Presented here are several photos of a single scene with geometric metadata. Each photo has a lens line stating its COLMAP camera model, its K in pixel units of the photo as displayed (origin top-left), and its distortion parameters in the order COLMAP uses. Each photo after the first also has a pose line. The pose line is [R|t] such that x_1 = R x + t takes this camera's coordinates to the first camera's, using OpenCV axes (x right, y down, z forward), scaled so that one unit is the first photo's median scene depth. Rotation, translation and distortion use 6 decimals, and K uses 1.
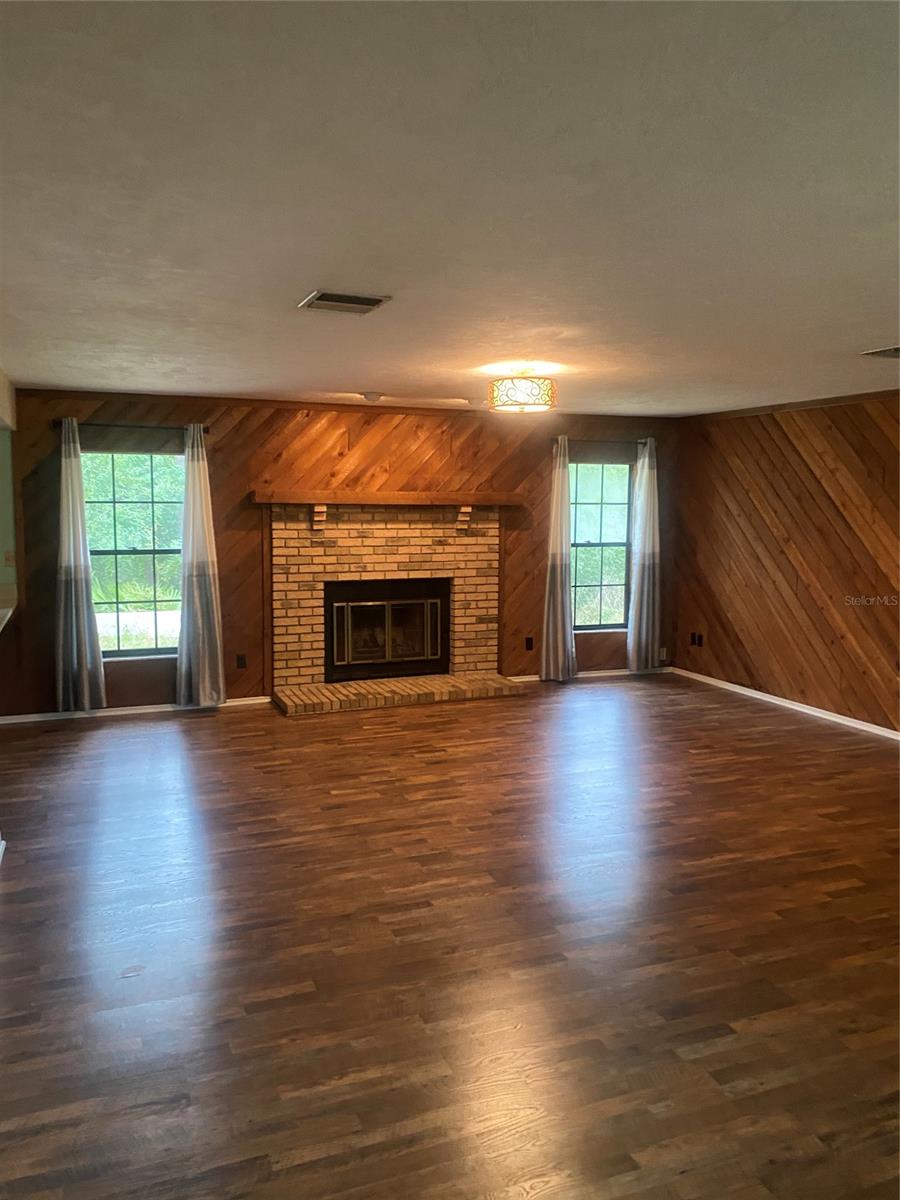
lens RADIAL K [[912.3, 0, 448.4], [0, 912.3, 599.1], [0, 0, 1]] dist [0.031227, -0.020103]
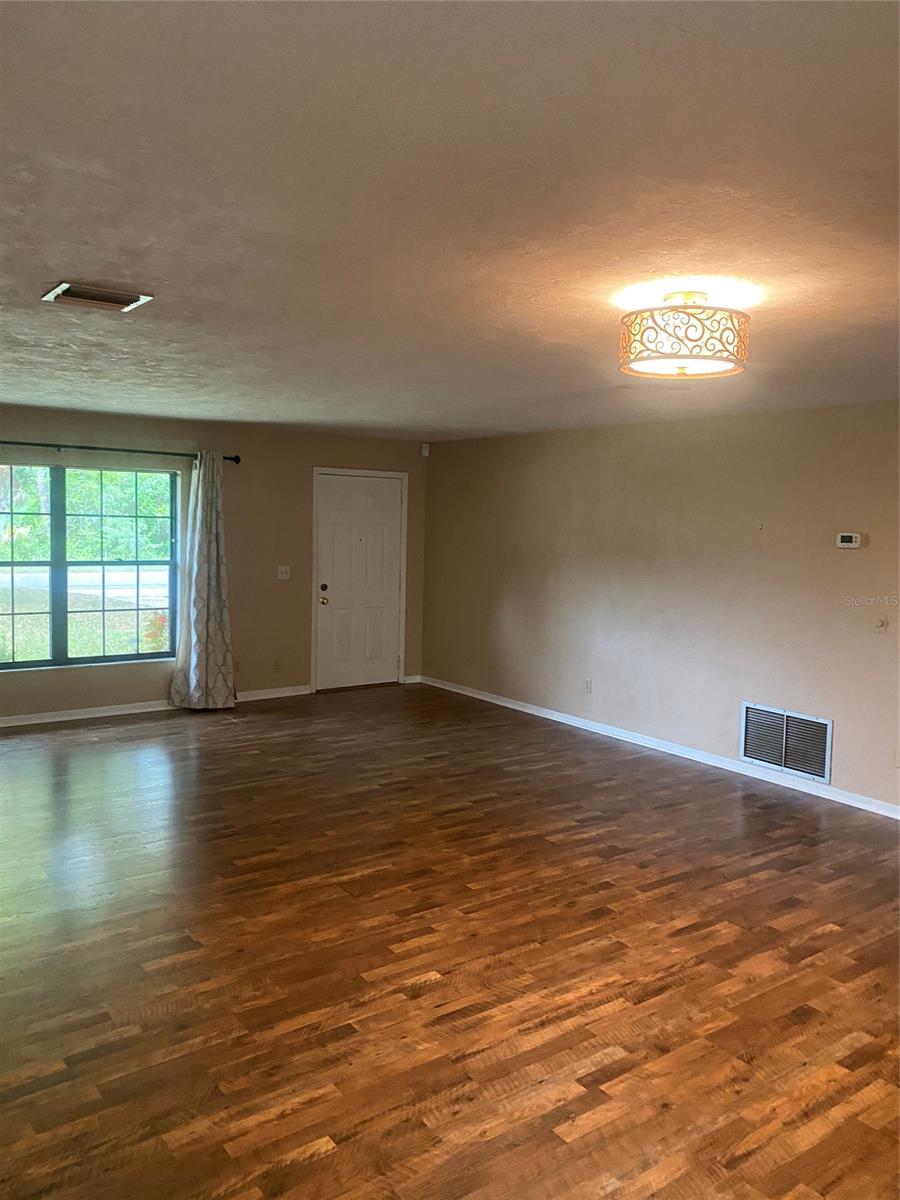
lens RADIAL K [[912.3, 0, 448.9], [0, 912.3, 599.1], [0, 0, 1]] dist [0.031227, -0.020103]
pose [[-0.967413, -0.005440, -0.253146, 0.383661], [-0.056851, 0.978910, 0.196222, -0.186841], [0.246740, 0.204219, -0.947319, 1.627792]]
